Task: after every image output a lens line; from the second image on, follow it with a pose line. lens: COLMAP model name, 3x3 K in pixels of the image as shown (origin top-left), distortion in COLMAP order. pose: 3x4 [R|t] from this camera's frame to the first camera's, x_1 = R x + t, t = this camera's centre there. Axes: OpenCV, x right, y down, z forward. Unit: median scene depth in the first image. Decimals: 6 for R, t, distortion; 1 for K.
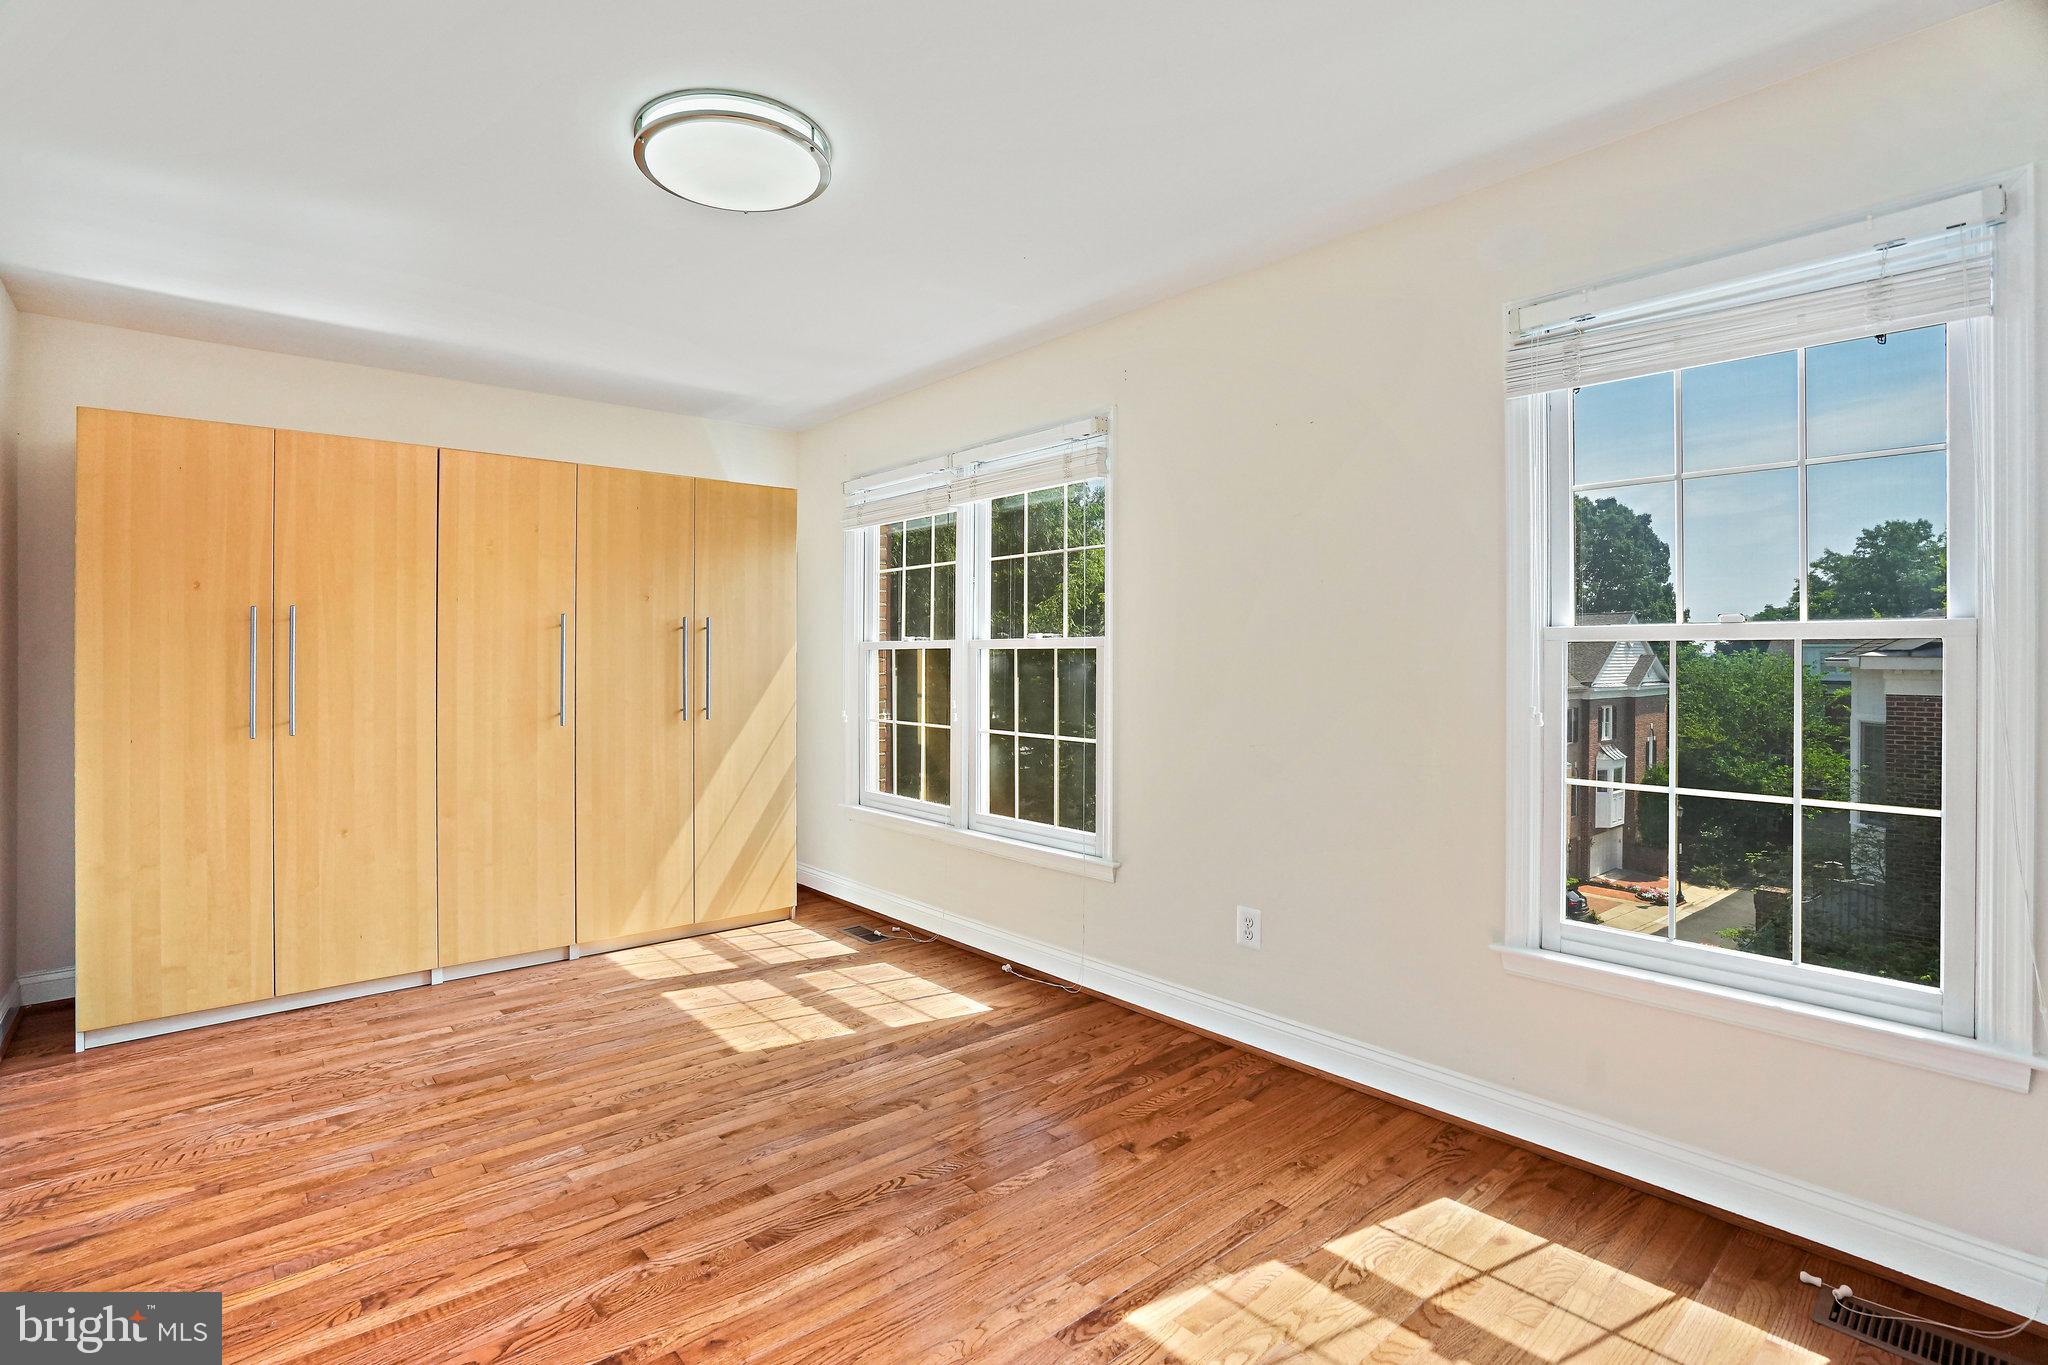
lens RADIAL K [[984.6, 0, 1024.0], [0, 984.6, 663.4], [0, 0, 1]] dist [-0.053582, 0.020902]
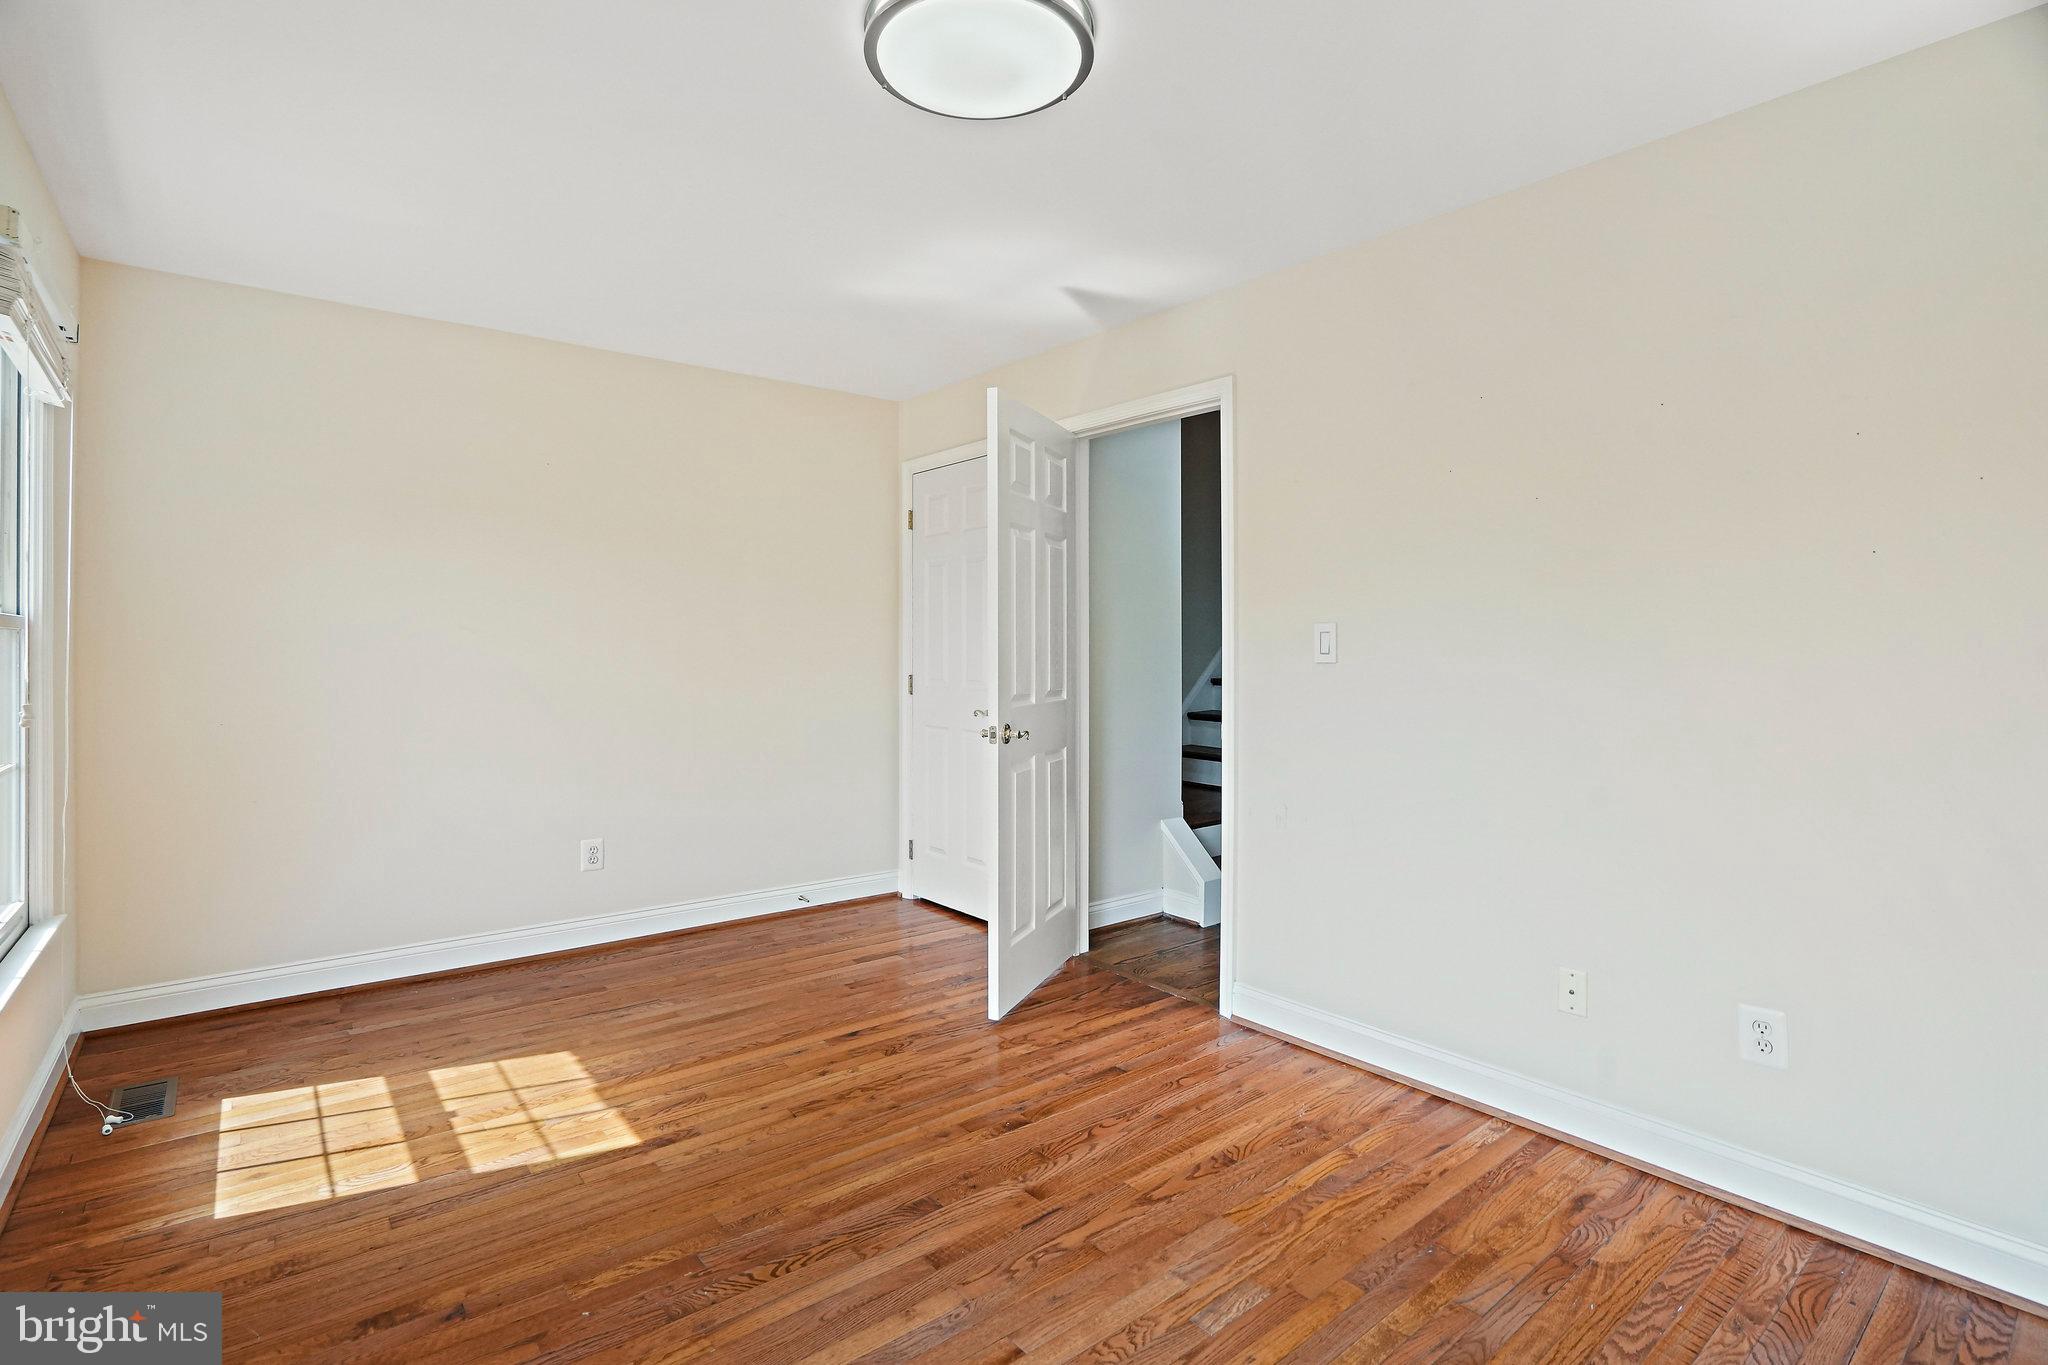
lens RADIAL K [[984.6, 0, 1021.4], [0, 984.6, 666.8], [0, 0, 1]] dist [-0.053582, 0.020902]
pose [[-0.999402, -0.002734, 0.034483, -0.403331], [-0.001740, 0.999583, 0.028821, -0.013410], [-0.034548, 0.028743, -0.998990, 1.999994]]
